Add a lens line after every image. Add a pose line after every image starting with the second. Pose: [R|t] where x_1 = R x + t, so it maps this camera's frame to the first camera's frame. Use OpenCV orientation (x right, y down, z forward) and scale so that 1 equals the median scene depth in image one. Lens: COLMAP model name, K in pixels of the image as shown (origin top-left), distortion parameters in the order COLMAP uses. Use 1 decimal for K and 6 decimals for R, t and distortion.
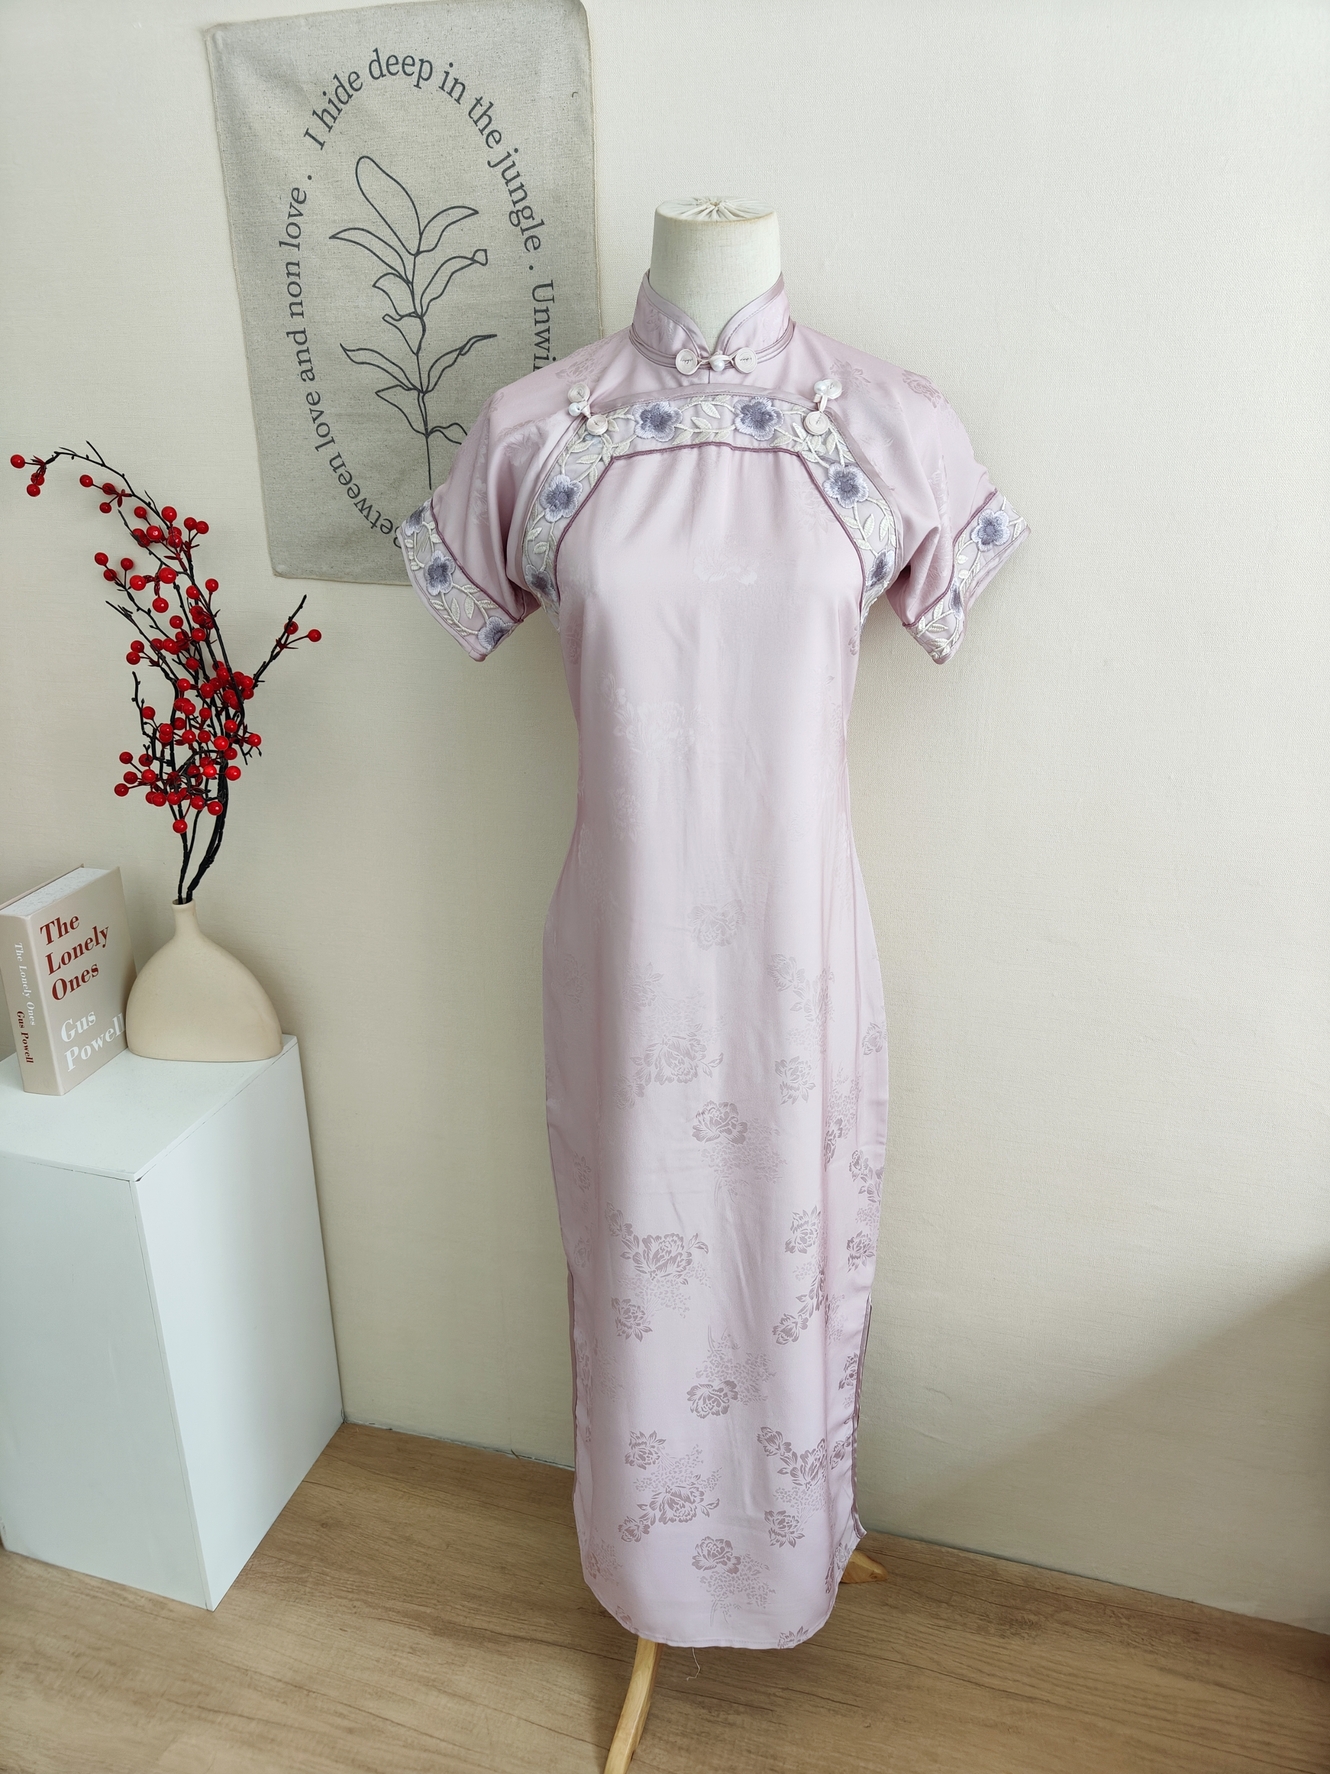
lens RADIAL K [[1222.4, 0, 665.0], [0, 1222.4, 887.0], [0, 0, 1]] dist [0.002803, 0.006748]
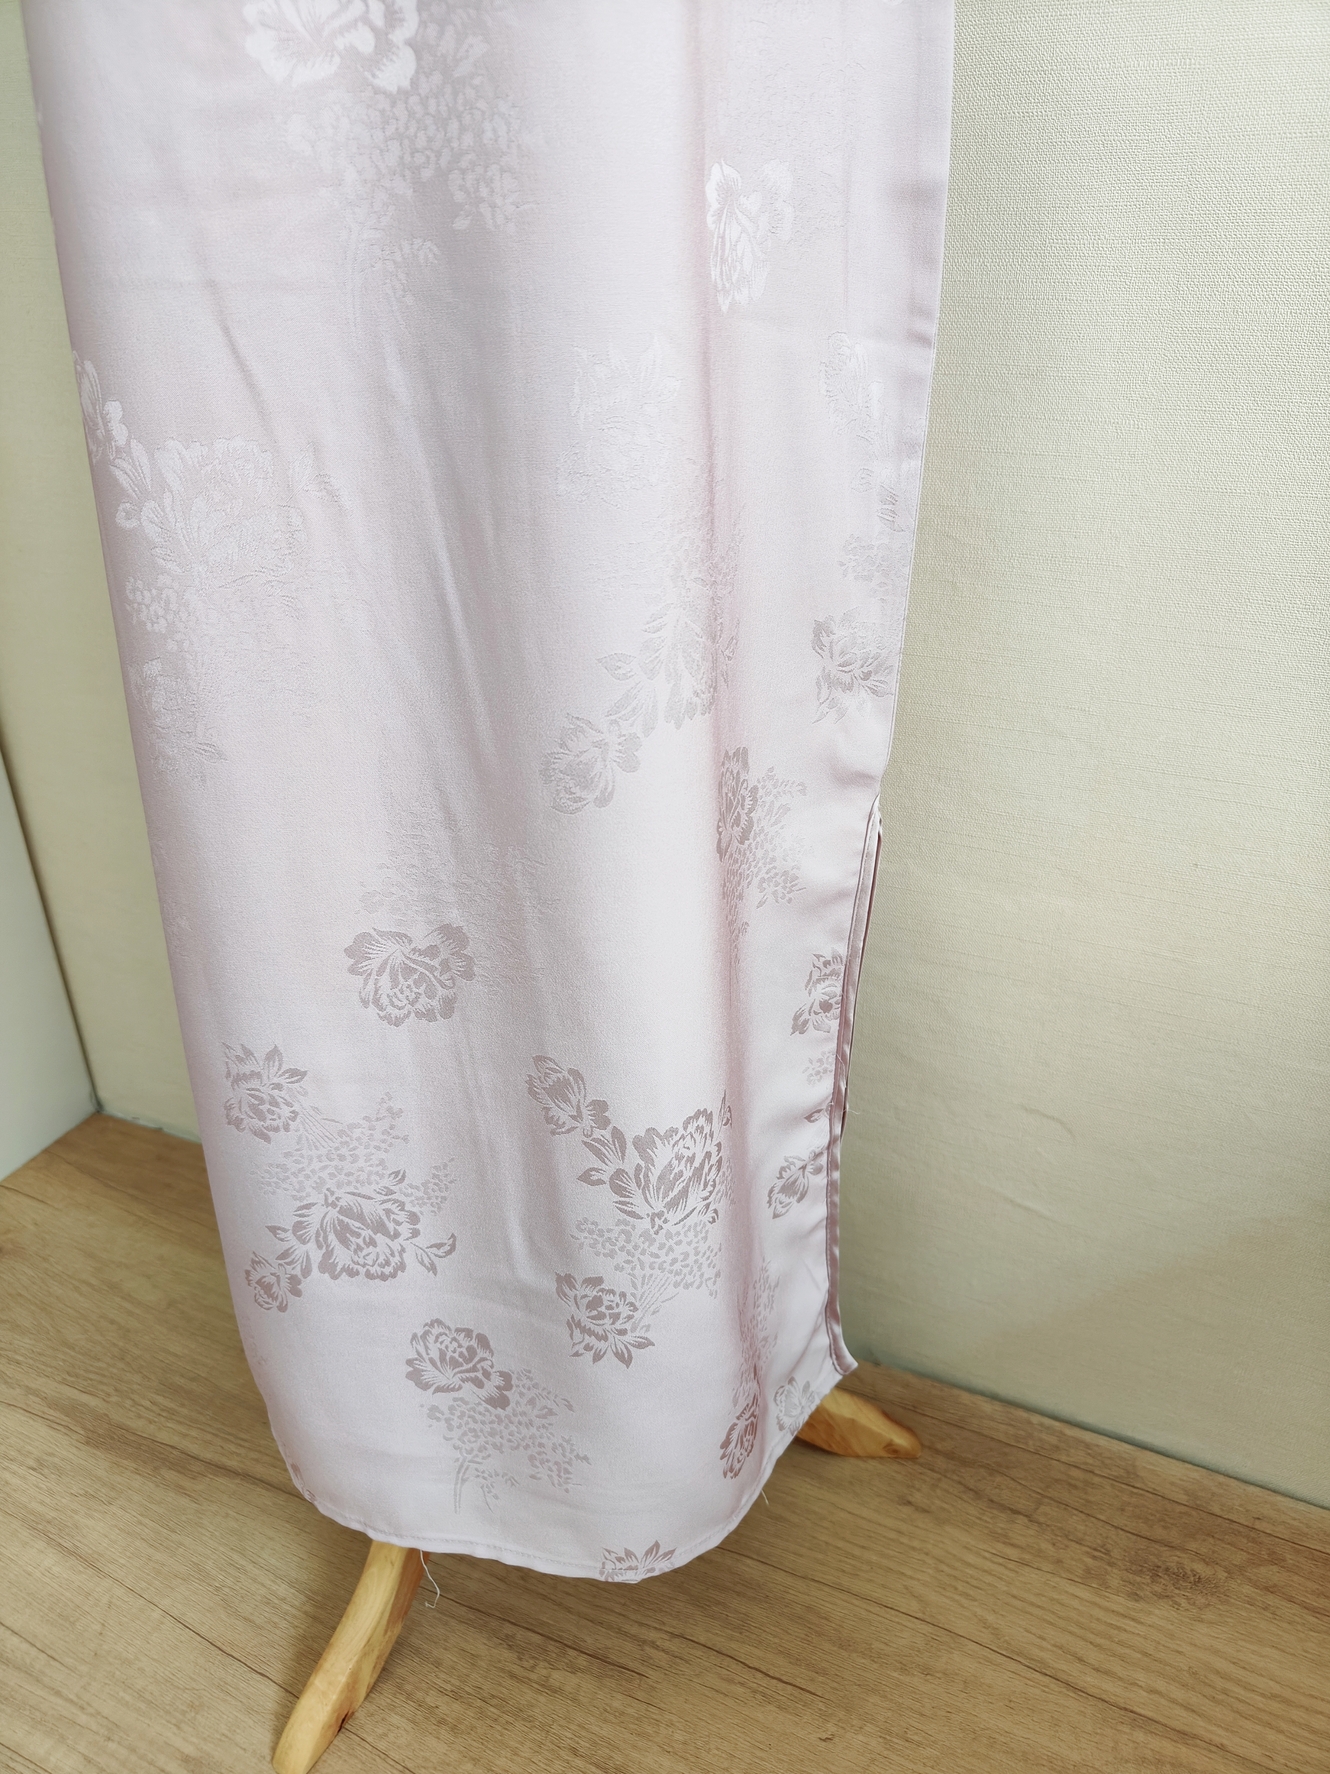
lens RADIAL K [[1222.2, 0, 664.5], [0, 1222.2, 894.9], [0, 0, 1]] dist [-0.001547, 0.003837]
pose [[0.987727, 0.068517, -0.140361, 0.171087], [-0.051169, 0.991002, 0.123680, 0.346408], [0.147573, -0.114980, 0.982345, 0.645571]]
